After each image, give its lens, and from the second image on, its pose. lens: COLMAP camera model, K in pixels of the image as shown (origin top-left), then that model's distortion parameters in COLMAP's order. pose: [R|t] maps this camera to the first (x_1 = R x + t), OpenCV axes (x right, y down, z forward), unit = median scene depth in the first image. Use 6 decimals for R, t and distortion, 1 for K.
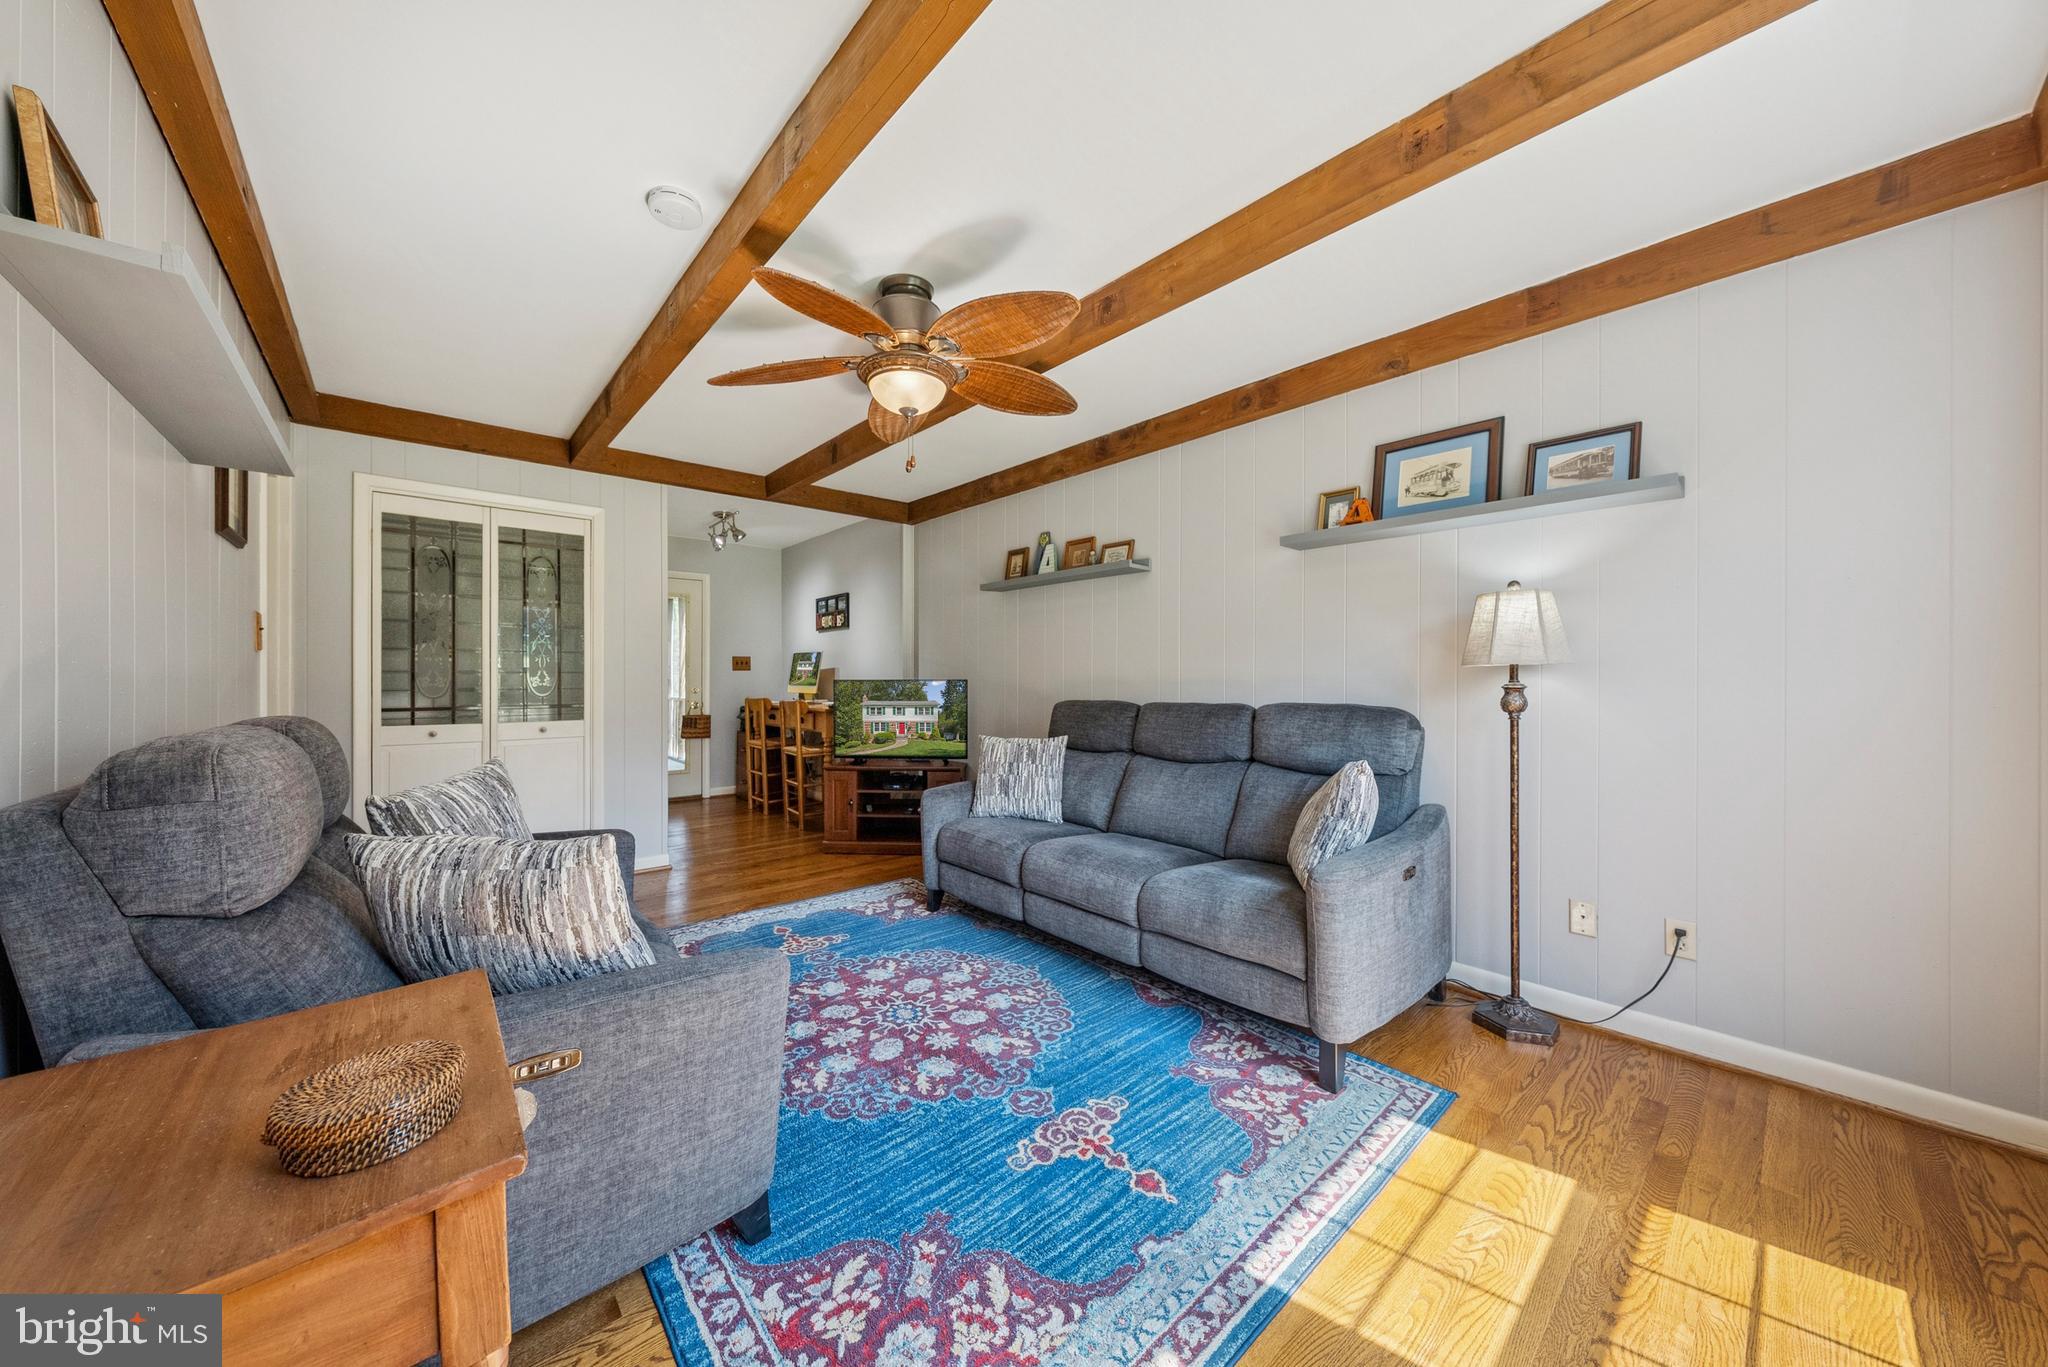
lens RADIAL K [[697.8, 0, 1009.7], [0, 697.8, 689.7], [0, 0, 1]] dist [-0.000868, -0.000055]
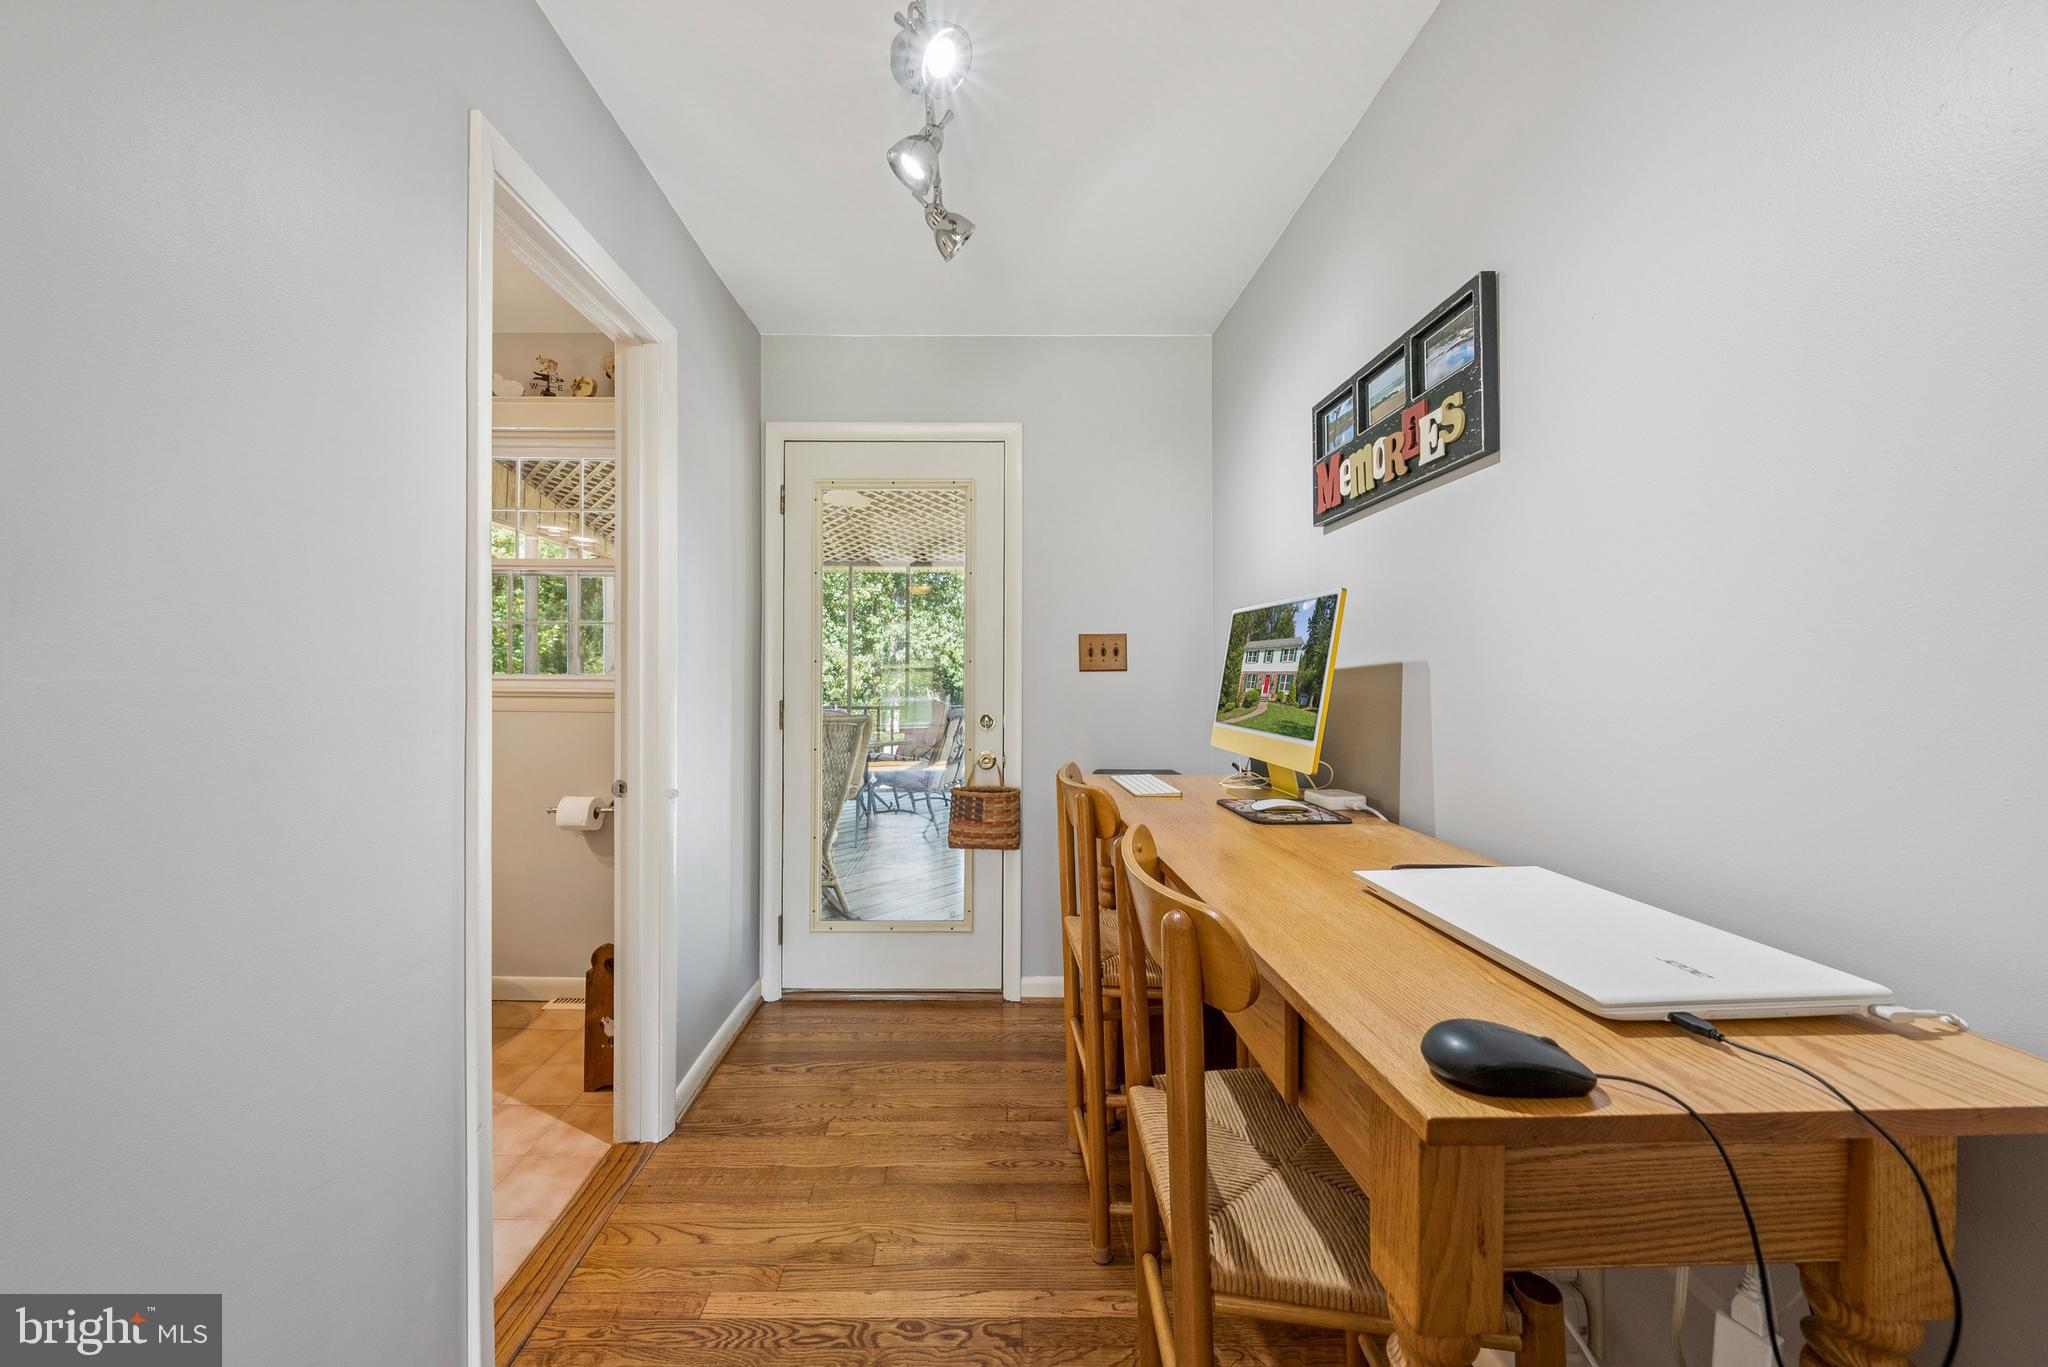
lens RADIAL K [[715.1, 0, 987.8], [0, 715.1, 665.7], [0, 0, 1]] dist [0.000176, 0.000114]
pose [[0.757221, -0.000758, -0.653158, -0.196756], [-0.016824, 0.999645, -0.020665, -0.023562], [0.652942, 0.026637, 0.756939, 0.722664]]
